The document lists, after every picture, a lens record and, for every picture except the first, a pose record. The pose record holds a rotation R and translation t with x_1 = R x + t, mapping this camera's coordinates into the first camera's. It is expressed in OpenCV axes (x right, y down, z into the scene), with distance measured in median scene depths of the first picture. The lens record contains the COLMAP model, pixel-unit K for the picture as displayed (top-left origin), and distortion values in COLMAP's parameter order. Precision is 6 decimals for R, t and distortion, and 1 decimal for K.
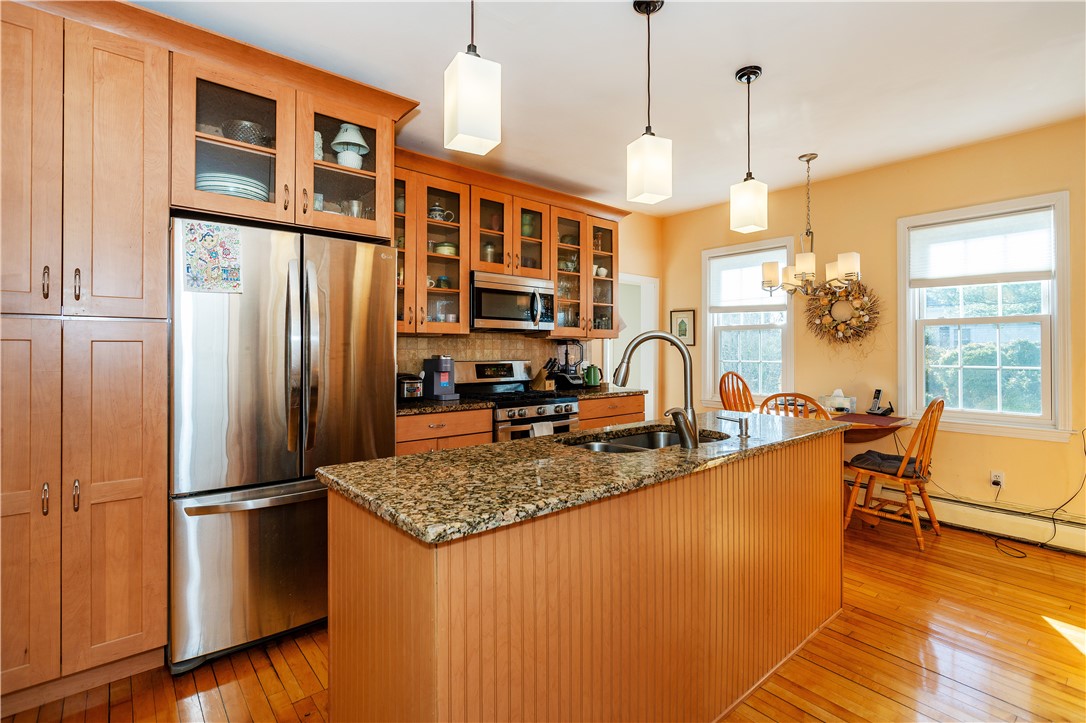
lens RADIAL K [[514.1, 0, 538.8], [0, 514.1, 348.8], [0, 0, 1]] dist [-0.000913, 0.000233]
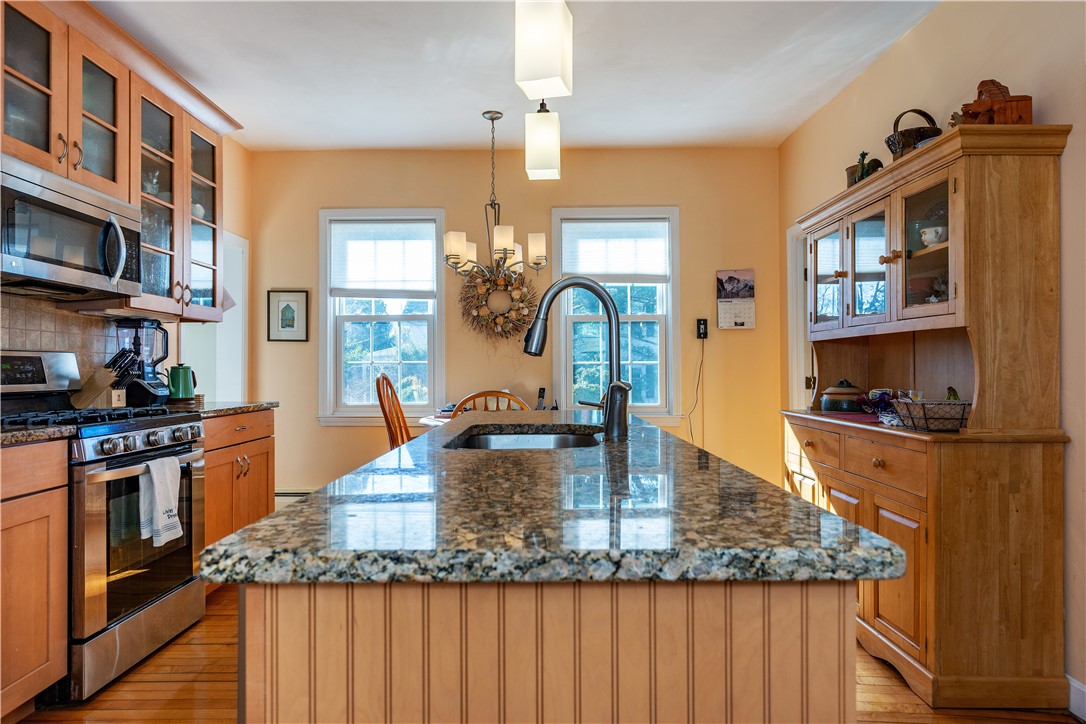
lens RADIAL K [[661.8, 0, 543.8], [0, 661.8, 366.5], [0, 0, 1]] dist [-0.001599, -0.000459]
pose [[0.650566, 0.001532, 0.759449, -0.233367], [0.003393, 0.999982, -0.004924, 0.044646], [-0.759443, 0.005780, 0.650549, 0.210464]]
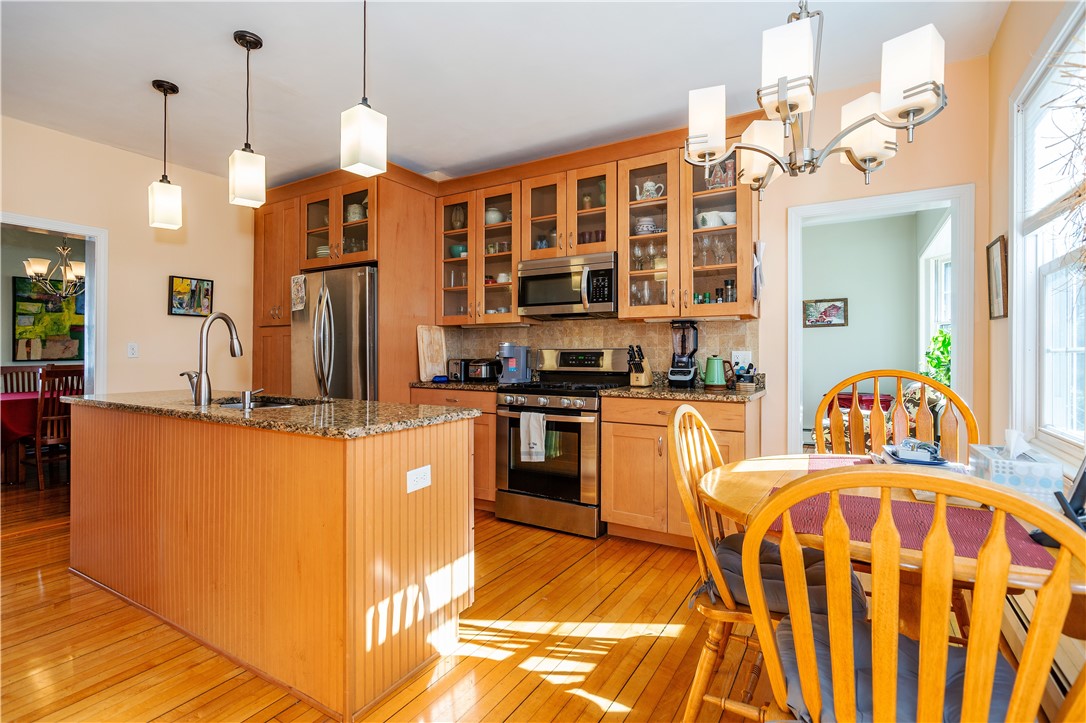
lens RADIAL K [[514.1, 0, 538.8], [0, 514.1, 348.8], [0, 0, 1]] dist [-0.000913, 0.000233]
pose [[0.313390, -0.005402, -0.949609, 0.792525], [0.001443, 0.999985, -0.005212, 0.028488], [0.949623, 0.000263, 0.313394, 0.639335]]
